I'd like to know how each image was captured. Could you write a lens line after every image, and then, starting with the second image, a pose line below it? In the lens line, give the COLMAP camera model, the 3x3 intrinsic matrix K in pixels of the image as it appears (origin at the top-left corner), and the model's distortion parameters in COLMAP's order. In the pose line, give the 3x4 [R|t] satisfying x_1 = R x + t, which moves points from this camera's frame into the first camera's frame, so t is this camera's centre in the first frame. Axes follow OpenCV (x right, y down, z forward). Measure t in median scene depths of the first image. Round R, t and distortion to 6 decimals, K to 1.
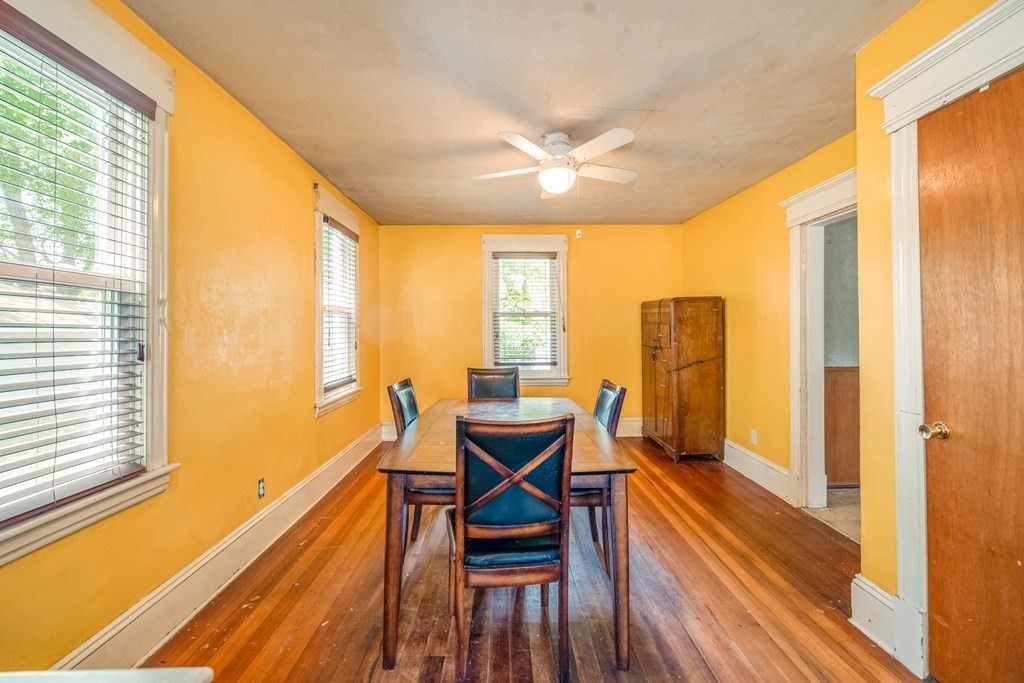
lens RADIAL K [[446.3, 0, 509.2], [0, 446.3, 326.2], [0, 0, 1]] dist [0.000389, -0.002502]
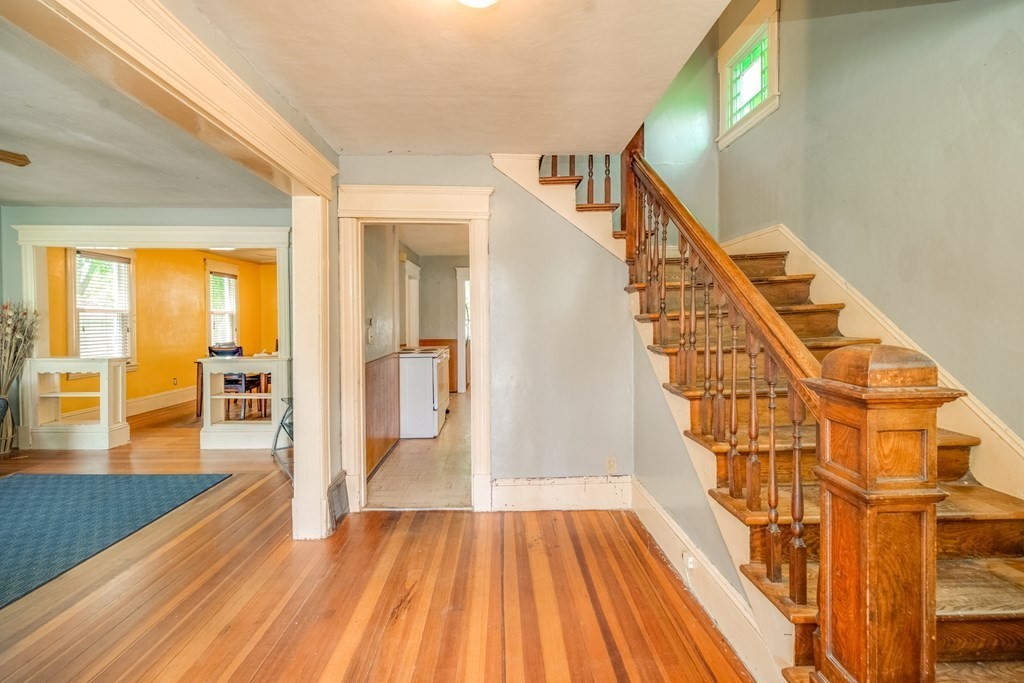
lens RADIAL K [[446.3, 0, 509.2], [0, 446.3, 326.2], [0, 0, 1]] dist [0.000389, -0.002502]
pose [[0.999997, 0.001813, 0.001561, 1.064758], [-0.001852, 0.999679, 0.025280, -0.031889], [-0.001515, -0.025283, 0.999679, -1.234171]]
